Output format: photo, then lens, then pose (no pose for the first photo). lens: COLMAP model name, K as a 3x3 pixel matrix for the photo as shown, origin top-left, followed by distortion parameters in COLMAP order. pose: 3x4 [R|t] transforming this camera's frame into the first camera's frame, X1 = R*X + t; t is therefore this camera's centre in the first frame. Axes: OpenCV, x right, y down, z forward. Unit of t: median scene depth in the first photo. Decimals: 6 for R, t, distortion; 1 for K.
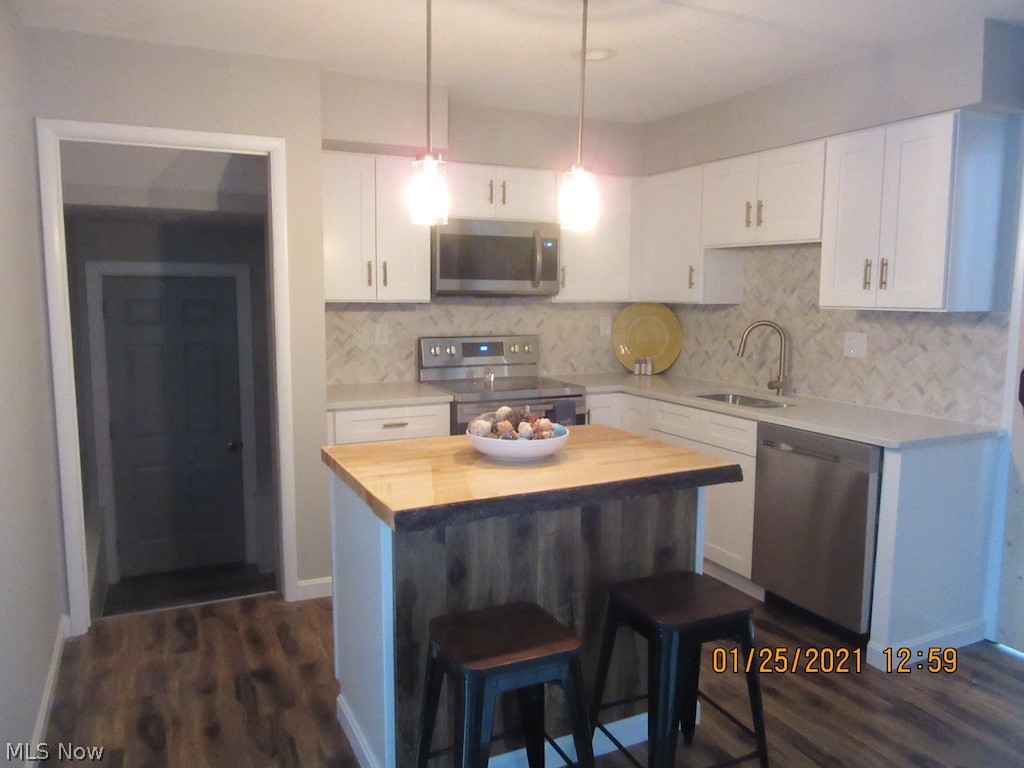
lens RADIAL K [[768.4, 0, 512.0], [0, 768.4, 384.0], [0, 0, 1]] dist [-0.029777, -0.000364]
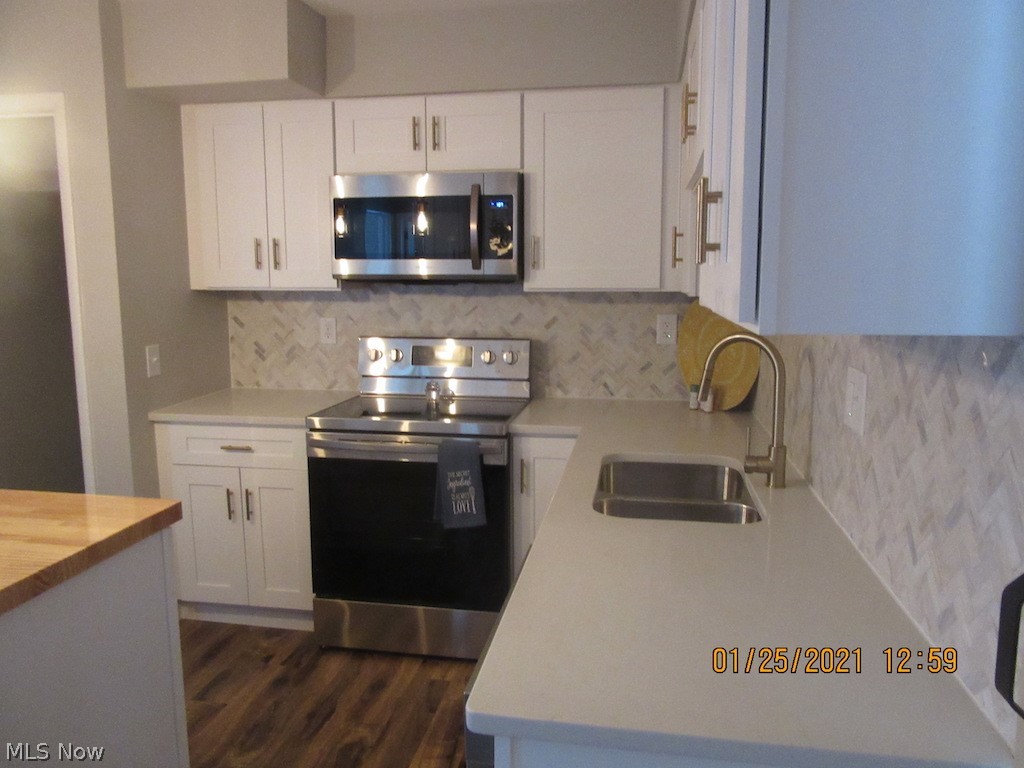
lens RADIAL K [[768.4, 0, 512.0], [0, 768.4, 384.0], [0, 0, 1]] dist [-0.029777, -0.000364]
pose [[0.813402, 0.076487, -0.576652, 0.448140], [-0.065773, 0.997054, 0.039472, -0.053024], [0.577972, 0.005821, 0.816036, 0.459182]]
